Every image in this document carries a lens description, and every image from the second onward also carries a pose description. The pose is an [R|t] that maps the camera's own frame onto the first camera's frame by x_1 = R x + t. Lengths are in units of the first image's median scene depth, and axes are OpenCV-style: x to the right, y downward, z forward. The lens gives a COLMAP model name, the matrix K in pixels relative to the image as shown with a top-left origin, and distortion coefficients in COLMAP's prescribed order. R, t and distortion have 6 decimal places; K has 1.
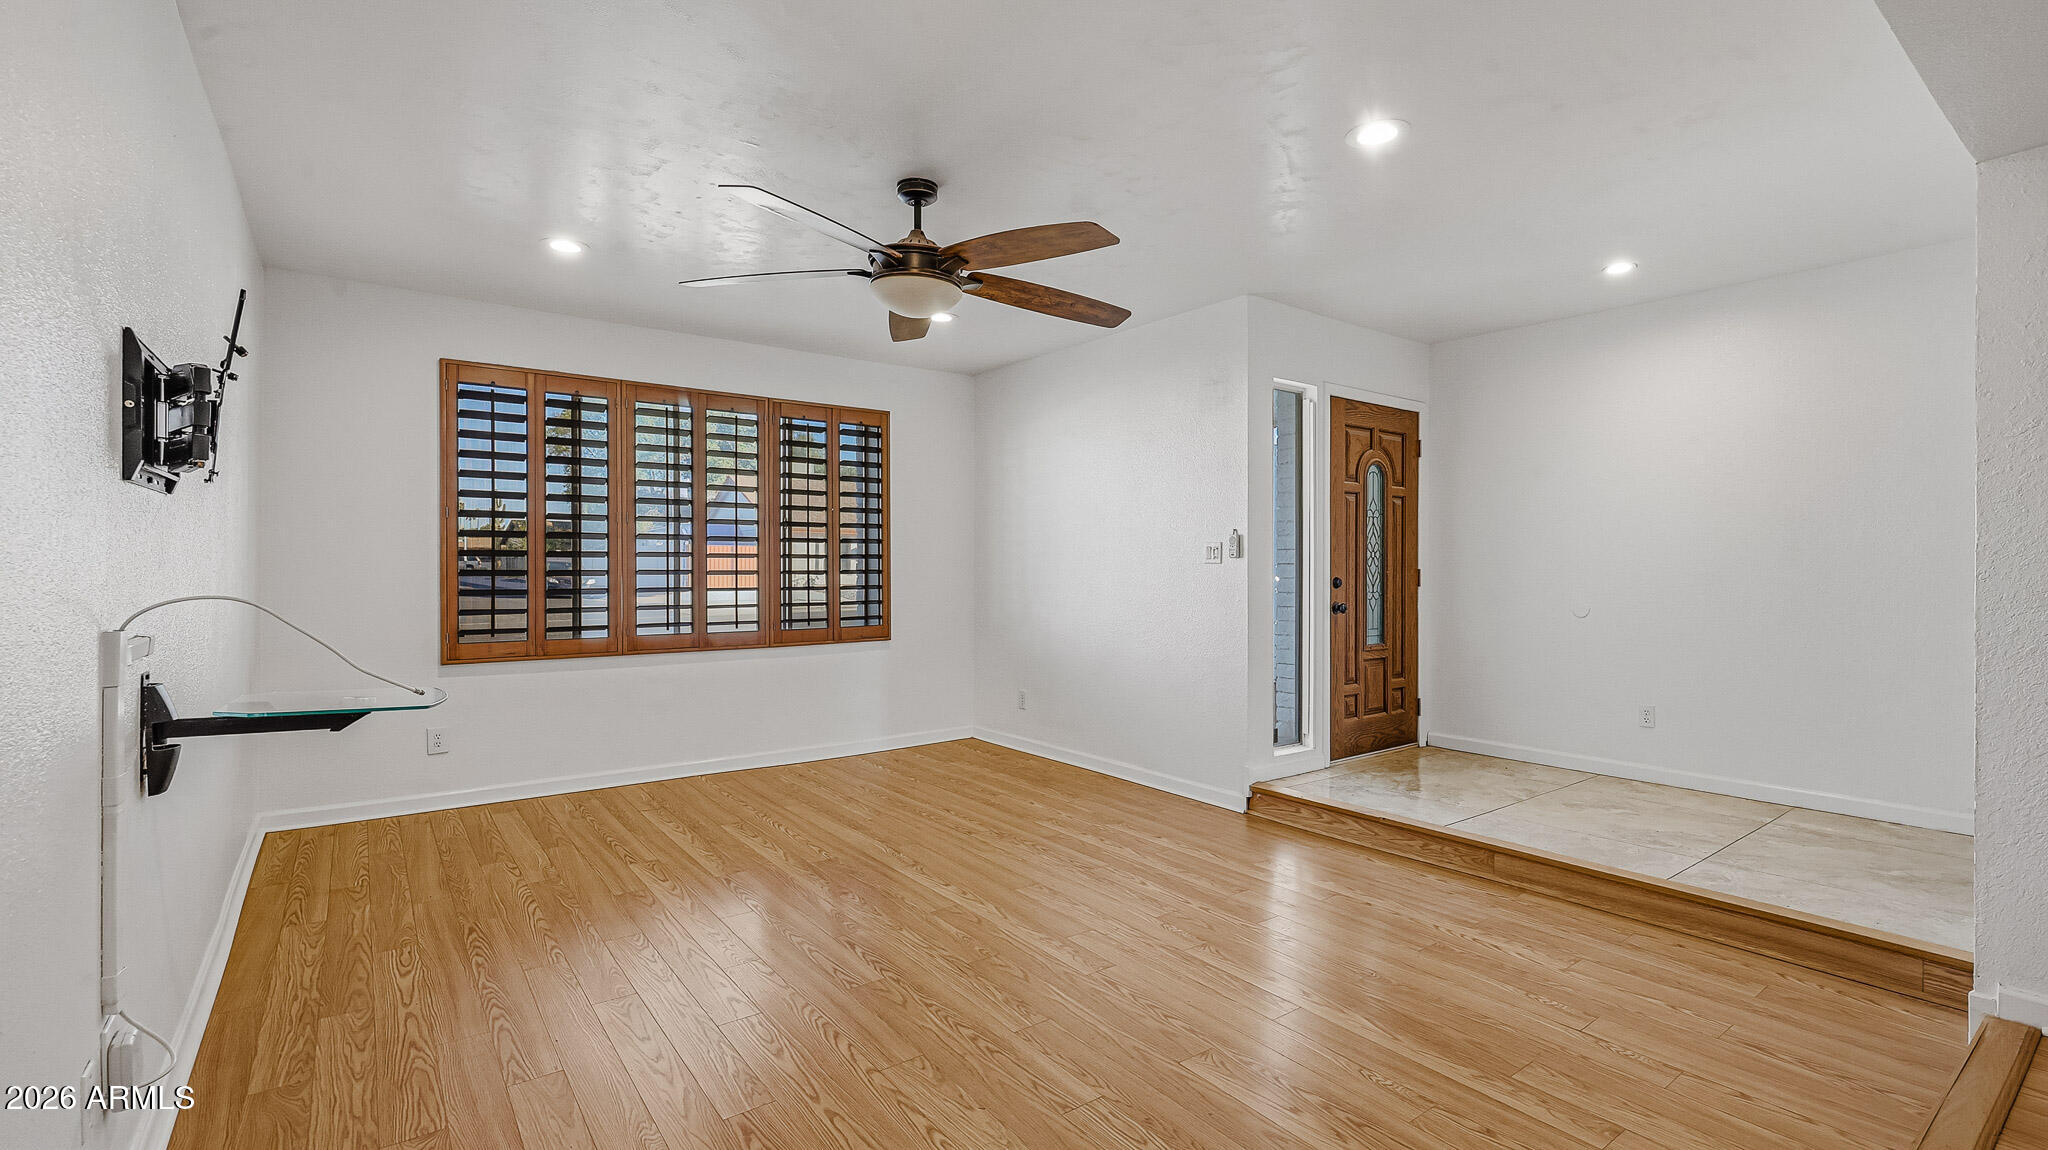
lens RADIAL K [[888.4, 0, 1018.1], [0, 888.4, 568.2], [0, 0, 1]] dist [0.015815, 0.000041]
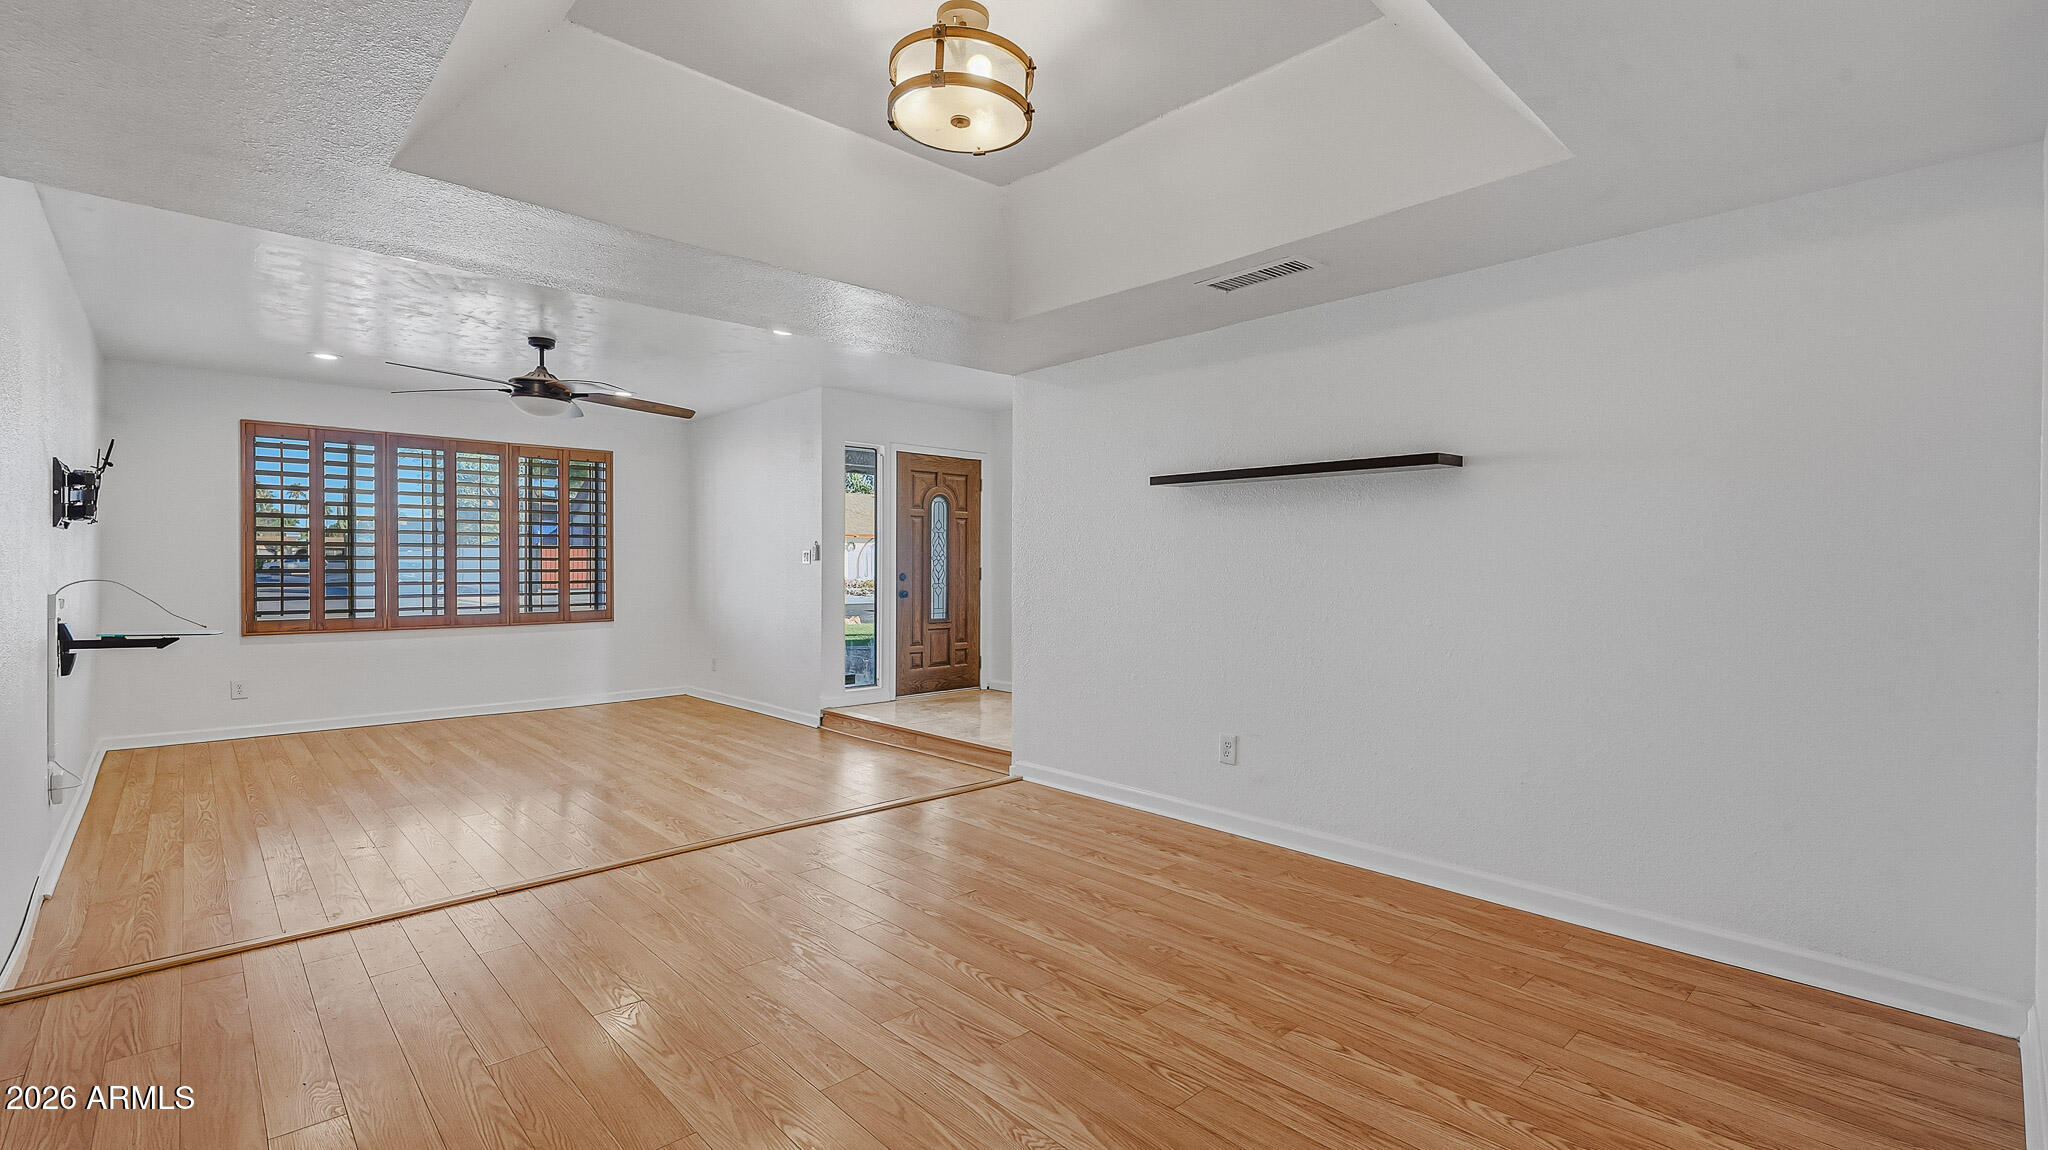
lens RADIAL K [[894.3, 0, 1011.4], [0, 894.3, 567.6], [0, 0, 1]] dist [0.018792, -0.000224]
pose [[0.994757, -0.000788, 0.102266, 0.402743], [0.000824, 1.000000, -0.000306, 0.001199], [-0.102266, 0.000388, 0.994757, -0.529128]]
